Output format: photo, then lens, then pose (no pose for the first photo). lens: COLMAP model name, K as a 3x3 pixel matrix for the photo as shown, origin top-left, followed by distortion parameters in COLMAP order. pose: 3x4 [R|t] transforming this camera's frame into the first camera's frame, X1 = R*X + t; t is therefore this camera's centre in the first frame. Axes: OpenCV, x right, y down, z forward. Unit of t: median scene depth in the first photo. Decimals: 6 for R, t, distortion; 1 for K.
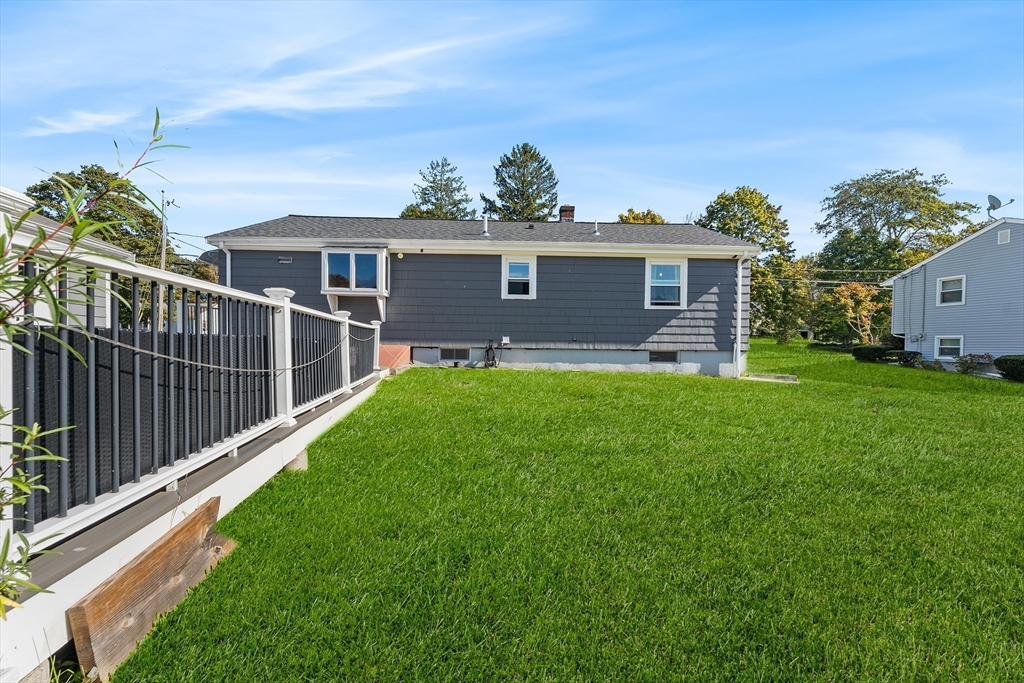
lens RADIAL K [[447.6, 0, 512.6], [0, 447.6, 346.1], [0, 0, 1]] dist [-0.001826, -0.000223]
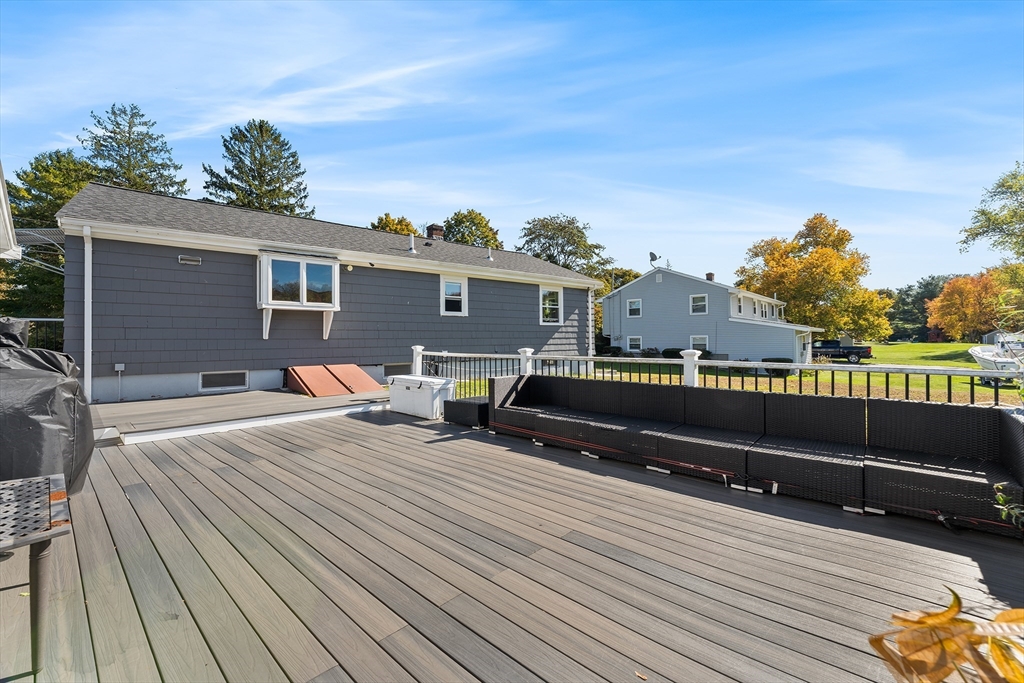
lens RADIAL K [[425.6, 0, 512.8], [0, 425.6, 335.4], [0, 0, 1]] dist [0.000728, -0.000034]
pose [[0.796459, -0.010895, 0.604594, -0.479990], [0.014899, 0.999888, -0.001607, -0.051346], [-0.604509, 0.010288, 0.796532, 0.083141]]
